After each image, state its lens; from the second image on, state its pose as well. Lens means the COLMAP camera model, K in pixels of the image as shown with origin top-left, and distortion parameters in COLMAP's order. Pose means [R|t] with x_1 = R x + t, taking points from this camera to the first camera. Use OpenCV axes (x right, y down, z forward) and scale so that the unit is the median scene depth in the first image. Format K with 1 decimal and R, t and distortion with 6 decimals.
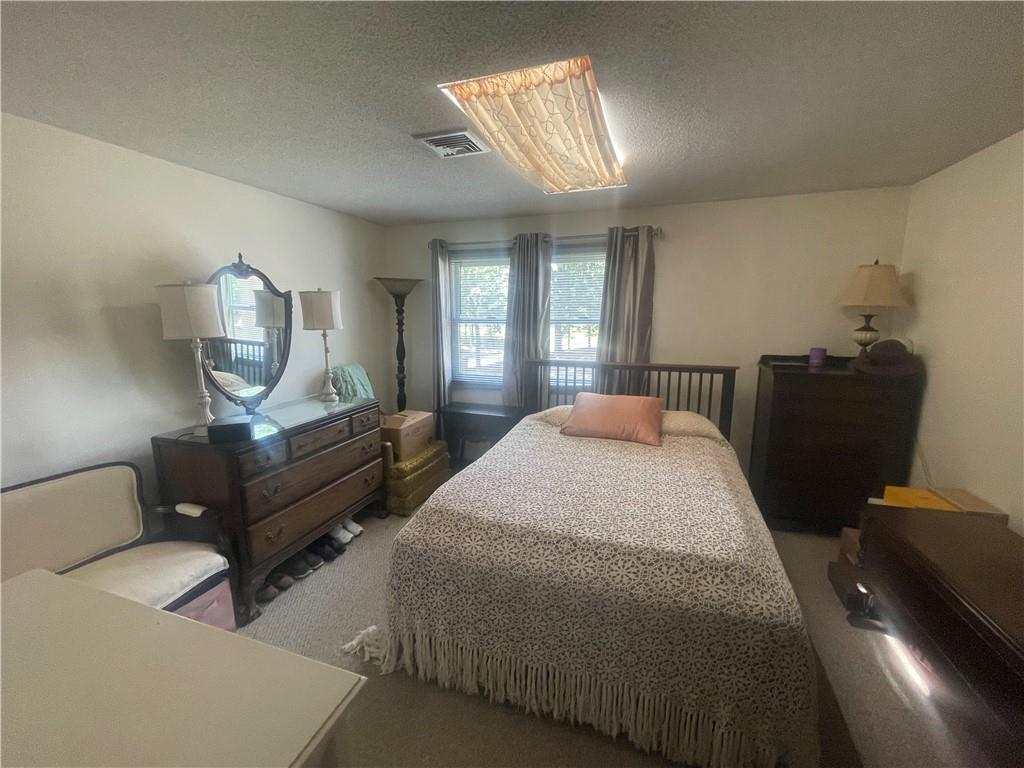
lens RADIAL K [[418.5, 0, 511.2], [0, 418.5, 384.4], [0, 0, 1]] dist [-0.001412, 0.000305]
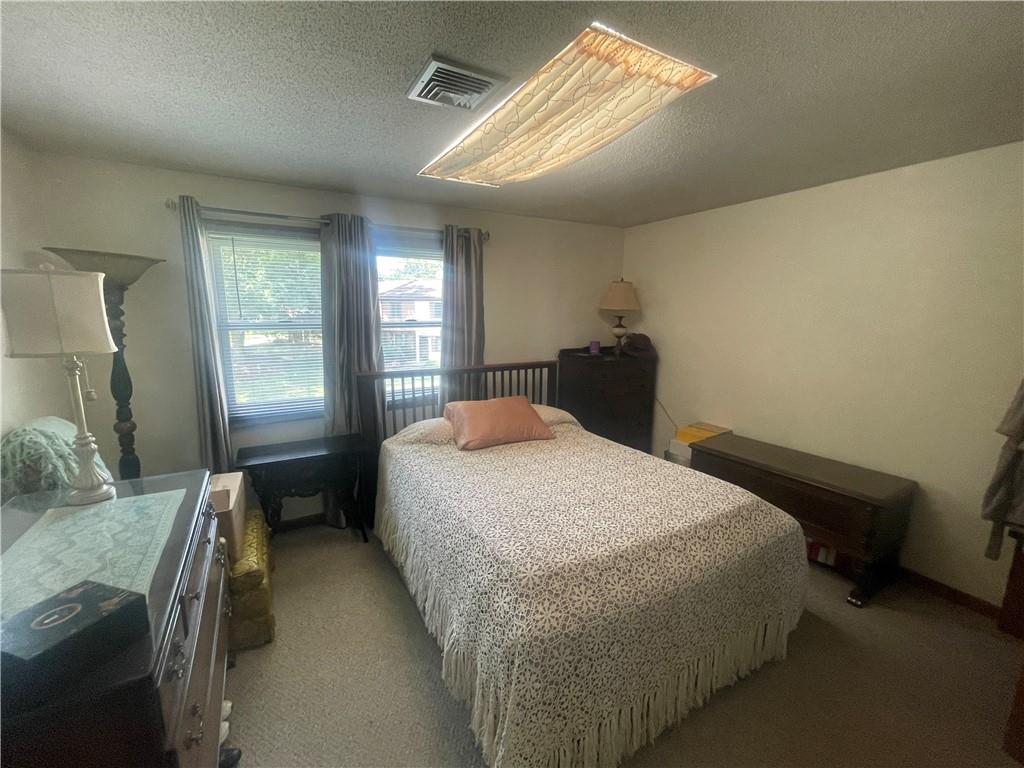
lens RADIAL K [[418.5, 0, 511.2], [0, 418.5, 384.4], [0, 0, 1]] dist [-0.001412, 0.000305]
pose [[0.658906, -0.125526, 0.741678, -0.430909], [0.124749, 0.990560, 0.056822, -0.056838], [-0.741809, 0.055083, 0.668345, 0.297621]]
